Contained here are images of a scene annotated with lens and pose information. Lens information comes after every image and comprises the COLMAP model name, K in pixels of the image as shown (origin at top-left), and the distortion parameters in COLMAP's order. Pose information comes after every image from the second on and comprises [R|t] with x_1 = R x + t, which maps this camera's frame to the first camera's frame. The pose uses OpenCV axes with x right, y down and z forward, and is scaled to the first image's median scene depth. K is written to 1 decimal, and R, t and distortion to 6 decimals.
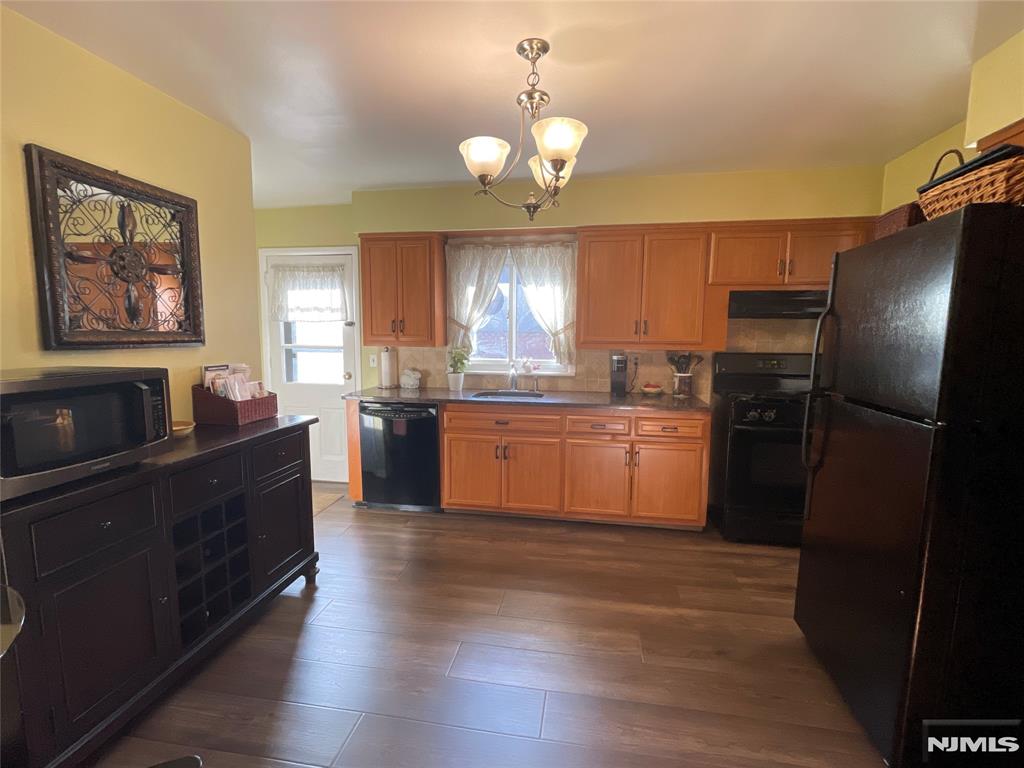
lens RADIAL K [[487.2, 0, 509.6], [0, 487.2, 390.3], [0, 0, 1]] dist [-0.001135, -0.000054]
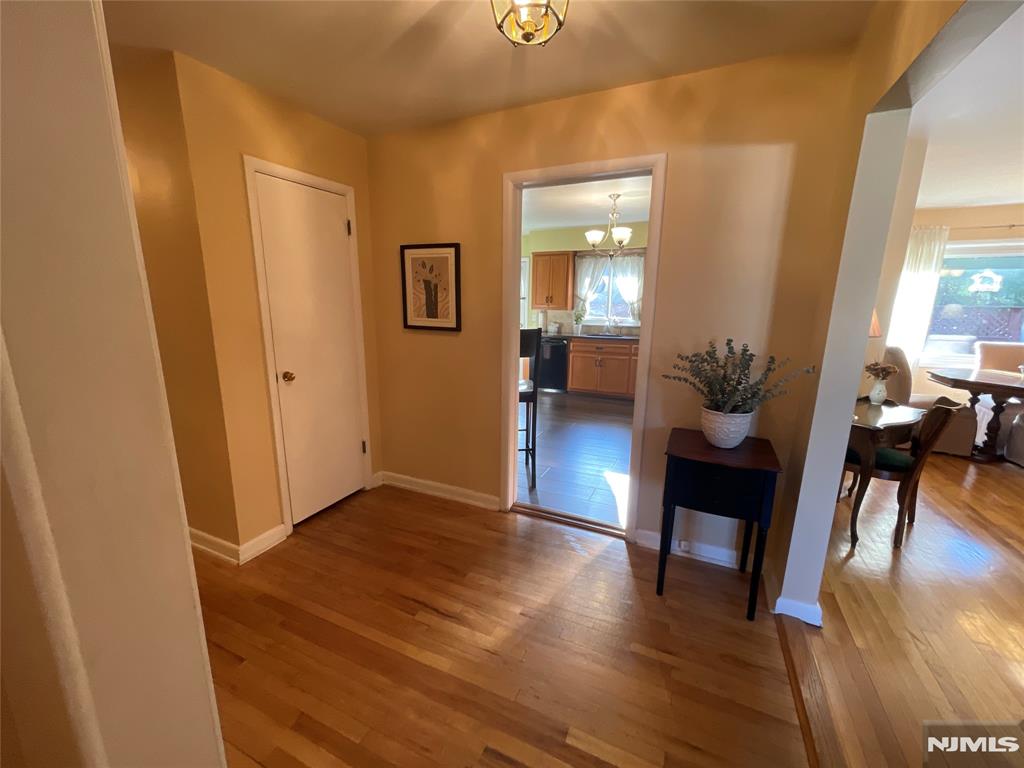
lens RADIAL K [[411.0, 0, 506.2], [0, 411.0, 388.4], [0, 0, 1]] dist [-0.014171, -0.000106]
pose [[0.963836, 0.058312, -0.260039, 0.055637], [-0.035551, 0.995180, 0.091392, 0.078975], [0.264115, -0.078842, 0.961263, -0.654635]]
